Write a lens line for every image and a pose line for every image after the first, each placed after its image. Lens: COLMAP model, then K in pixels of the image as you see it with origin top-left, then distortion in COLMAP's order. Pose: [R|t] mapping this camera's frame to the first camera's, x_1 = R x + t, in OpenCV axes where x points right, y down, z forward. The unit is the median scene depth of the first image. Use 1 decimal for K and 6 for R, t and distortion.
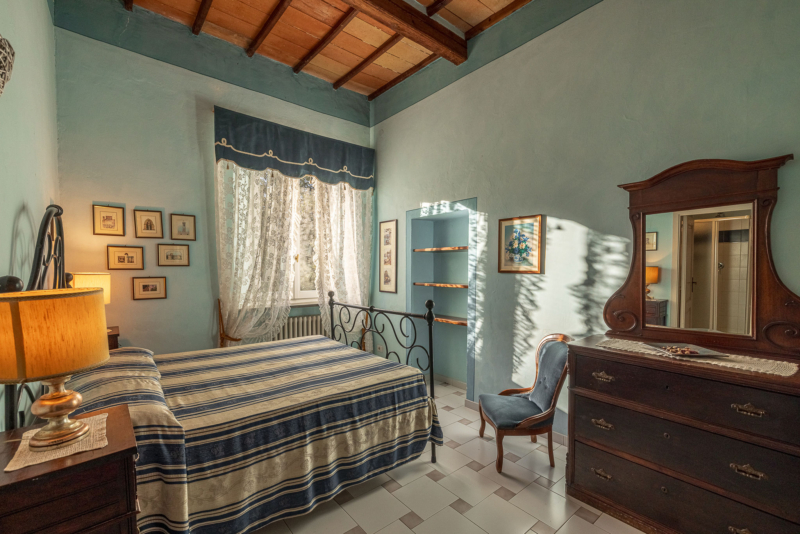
lens RADIAL K [[363.6, 0, 399.7], [0, 363.6, 273.4], [0, 0, 1]] dist [0.005213, 0.000654]
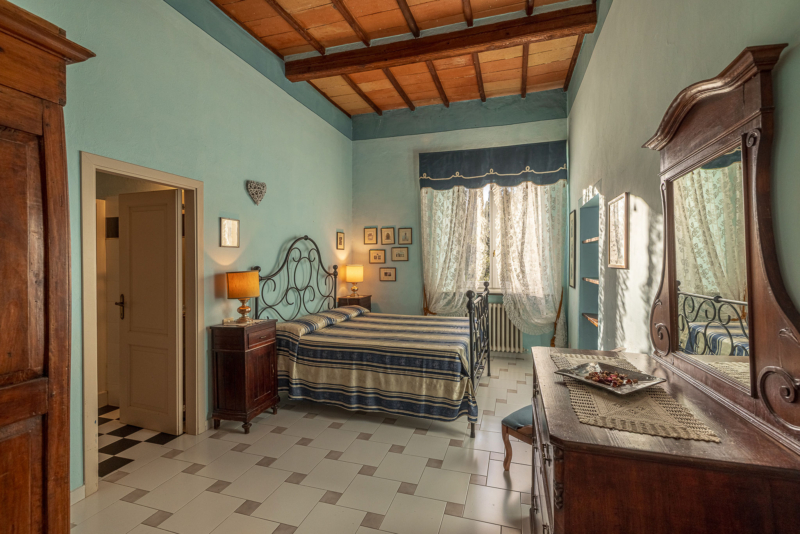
lens RADIAL K [[353.0, 0, 398.1], [0, 353.0, 253.9], [0, 0, 1]] dist [0.002377, 0.000477]
pose [[0.537728, -0.022050, -0.842830, 0.652802], [-0.007984, 0.999480, -0.031242, -0.002798], [0.843081, 0.023529, 0.537272, 0.160231]]
